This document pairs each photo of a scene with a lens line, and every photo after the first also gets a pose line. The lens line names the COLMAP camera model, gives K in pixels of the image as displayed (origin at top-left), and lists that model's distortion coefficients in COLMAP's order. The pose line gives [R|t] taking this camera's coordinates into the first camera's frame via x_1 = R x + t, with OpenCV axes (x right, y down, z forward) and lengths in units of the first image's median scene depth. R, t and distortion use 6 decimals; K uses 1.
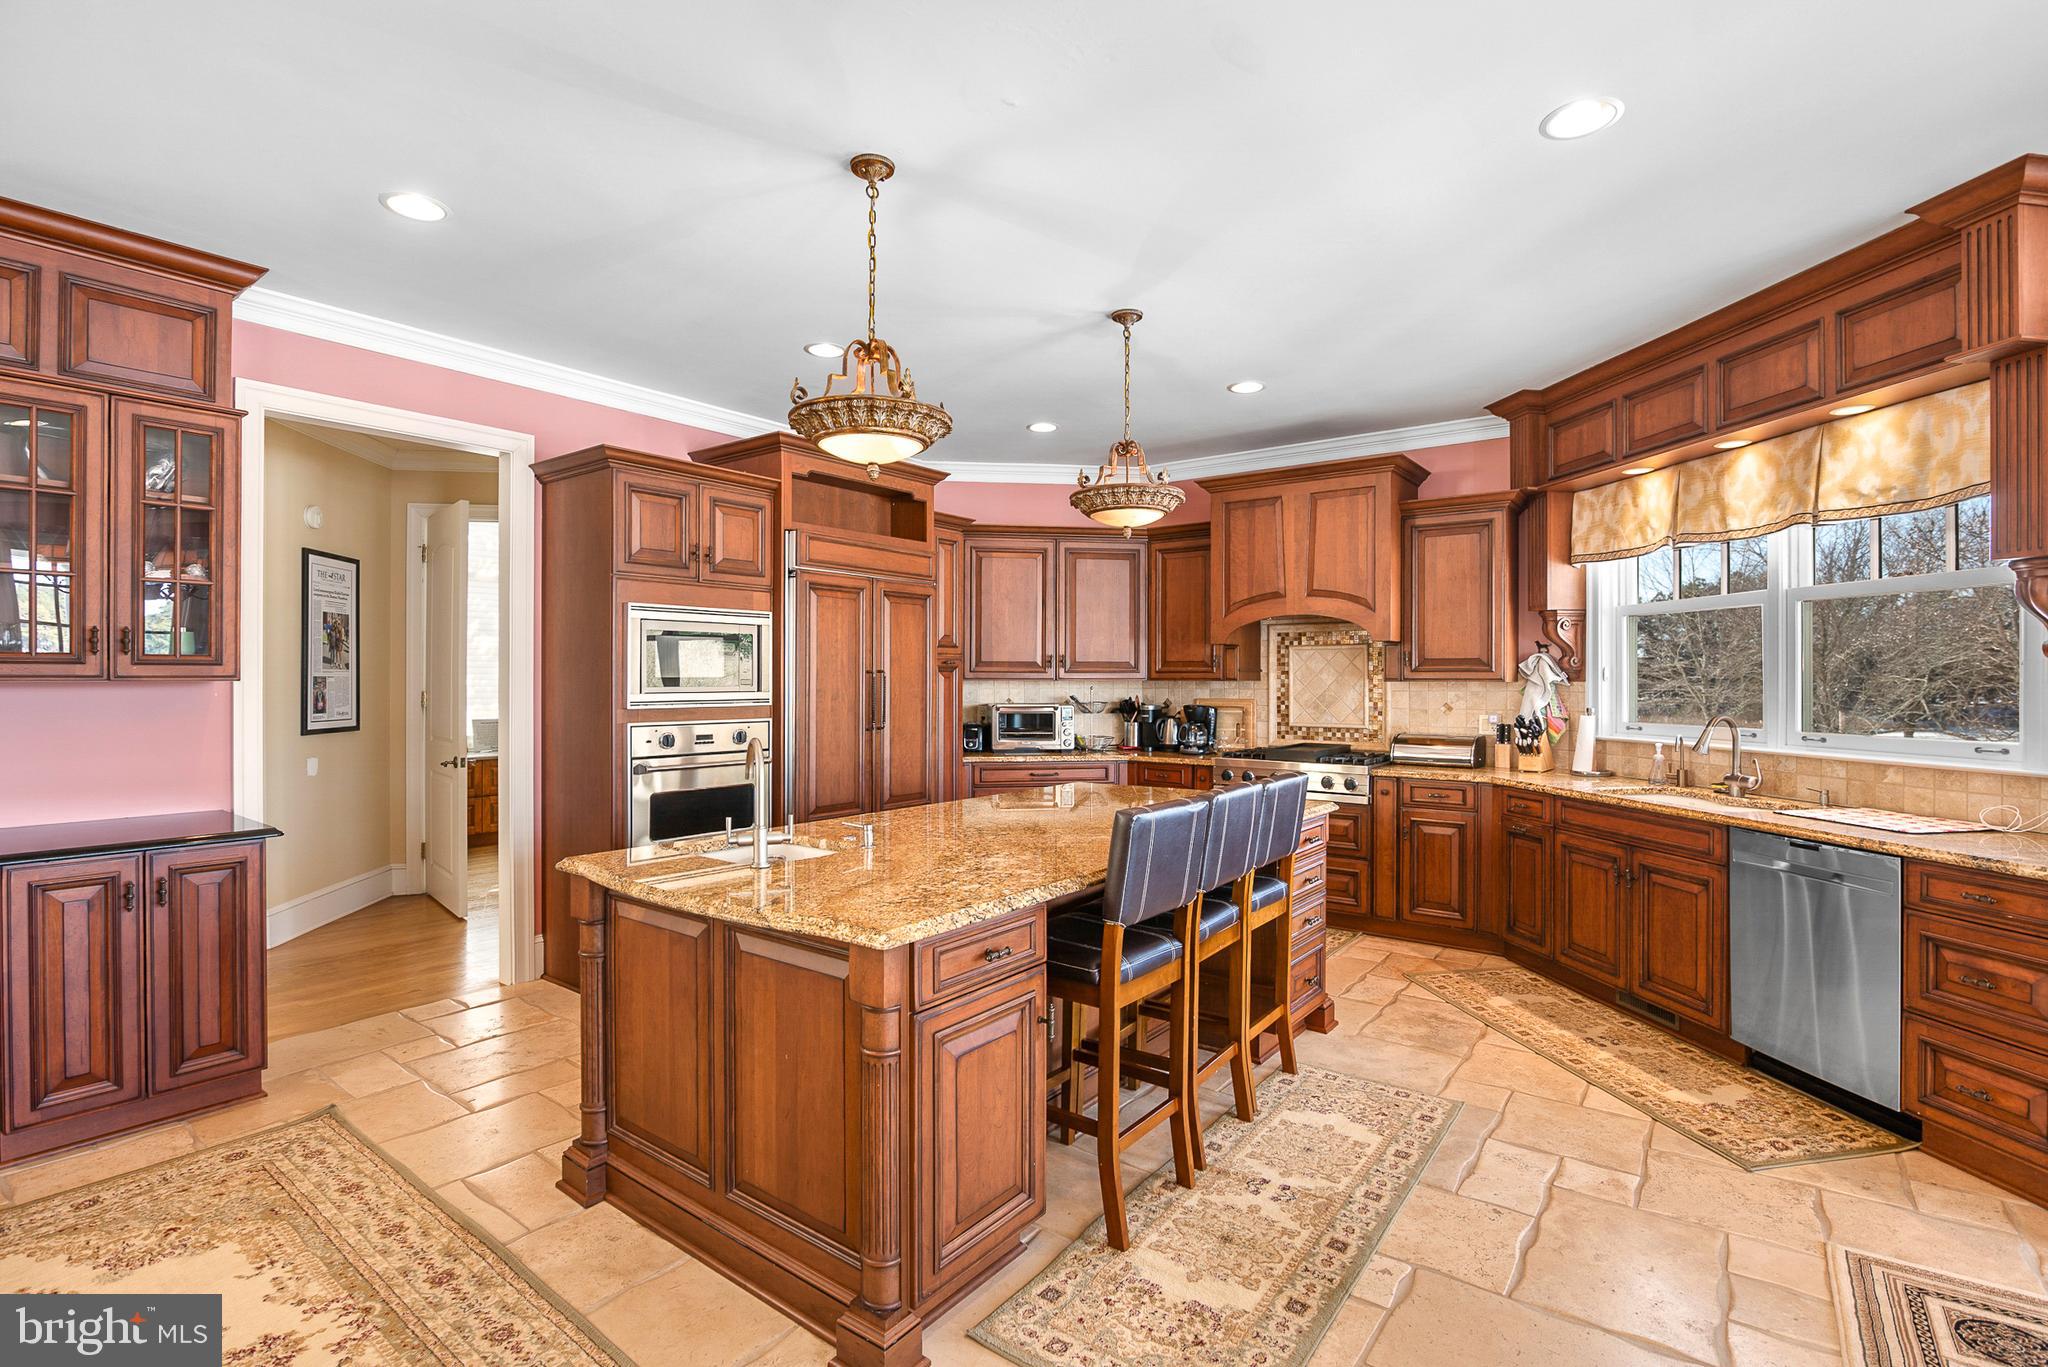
lens RADIAL K [[940.3, 0, 1039.6], [0, 940.3, 677.1], [0, 0, 1]] dist [-0.015769, -0.000262]
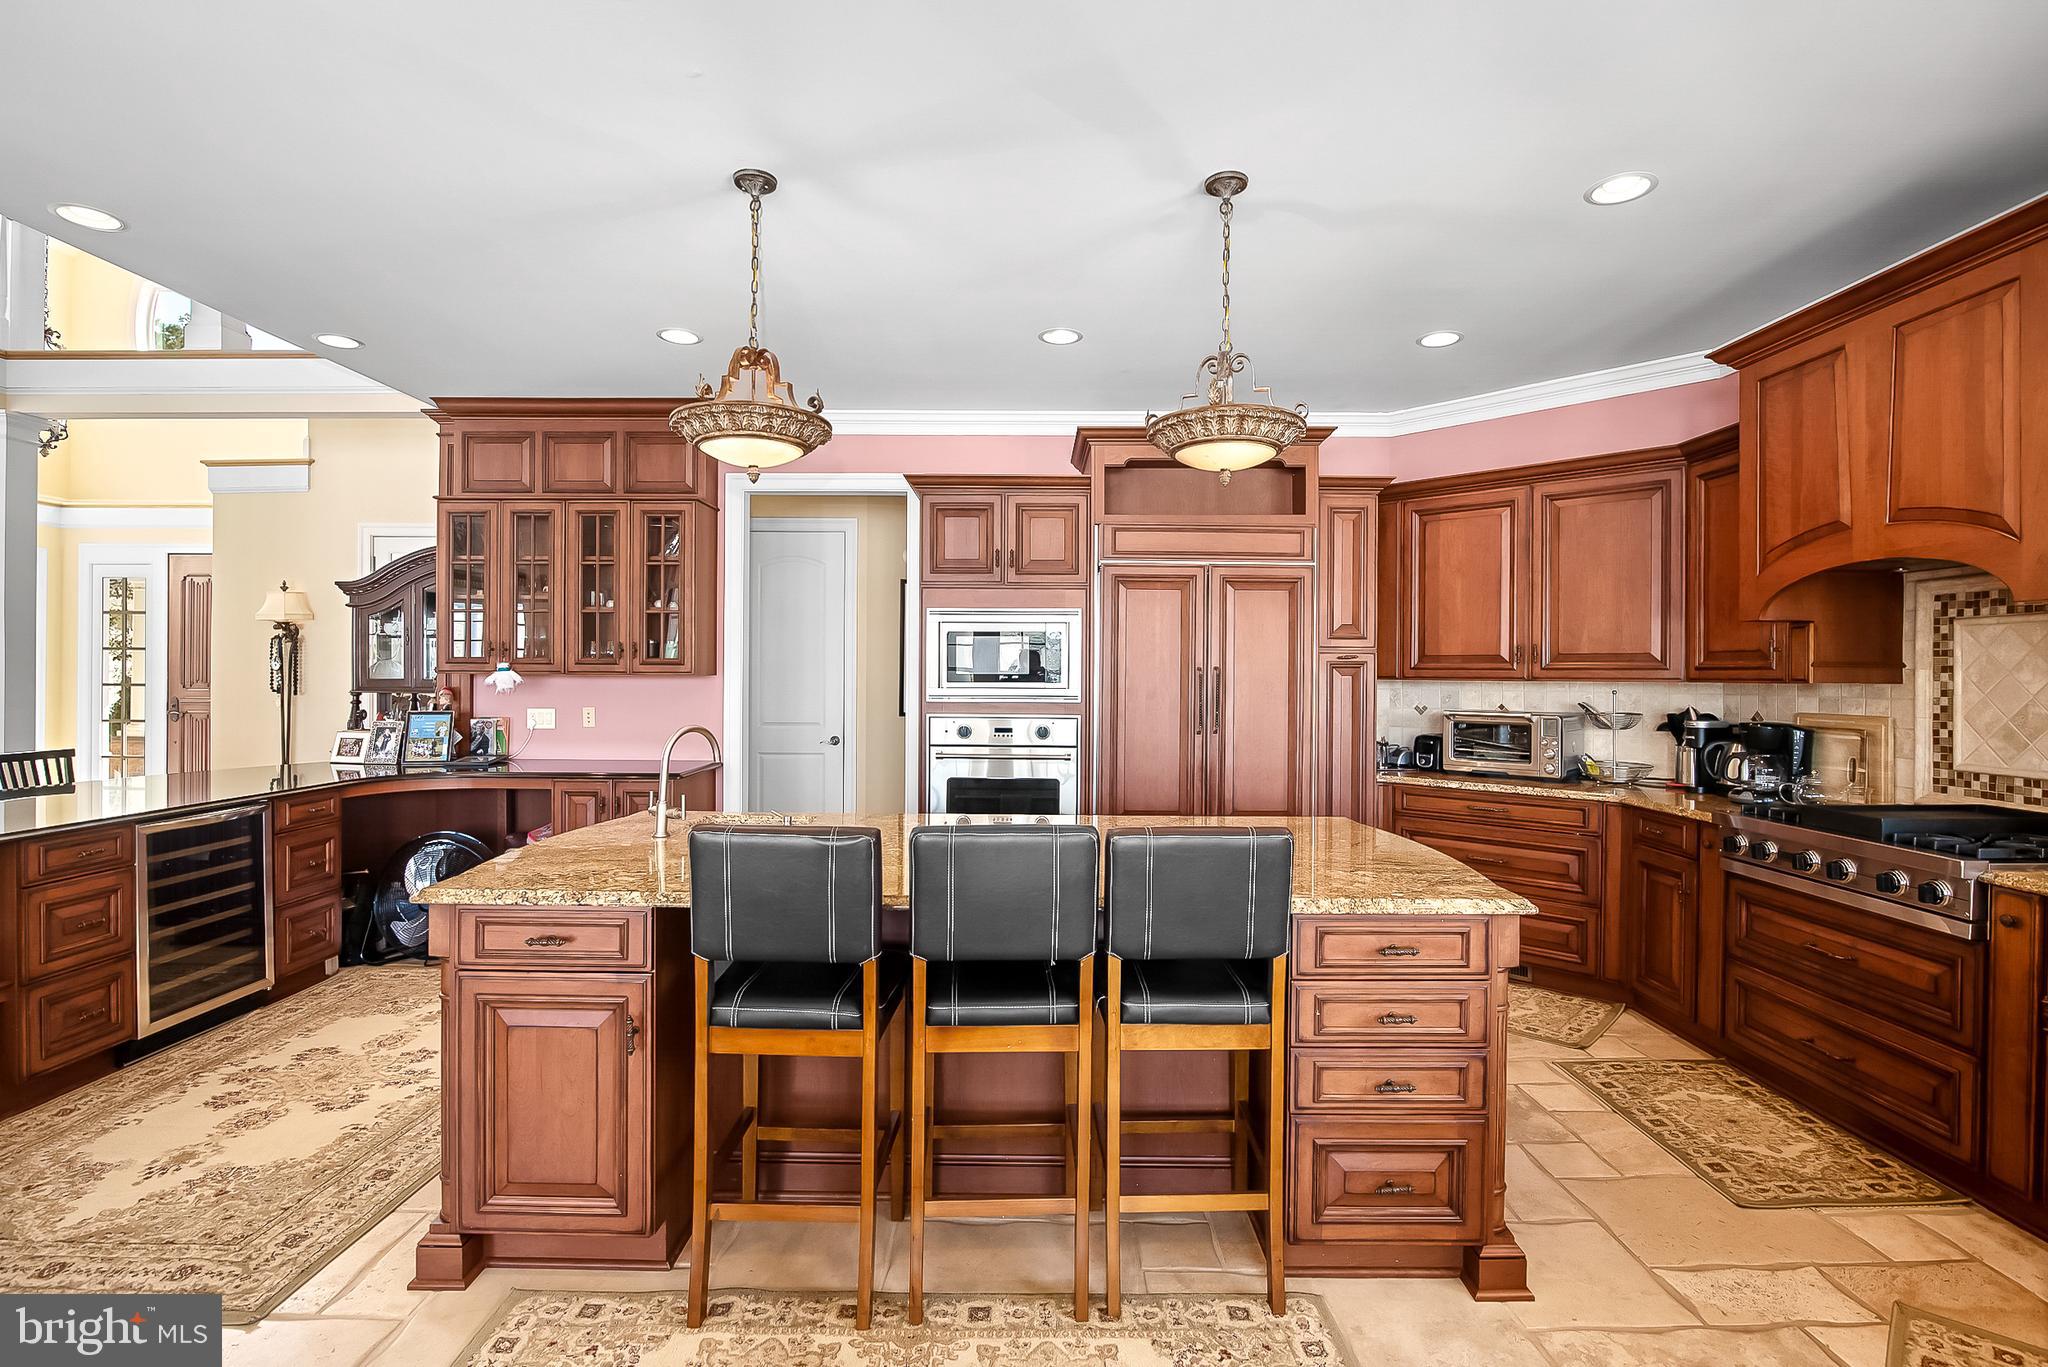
lens RADIAL K [[940.3, 0, 1033.2], [0, 940.3, 676.1], [0, 0, 1]] dist [-0.015769, -0.000262]
pose [[0.606112, 0.003075, -0.795373, 0.395453], [-0.004670, 0.999989, 0.000308, 0.001564], [0.795365, 0.003528, 0.606120, 0.295064]]
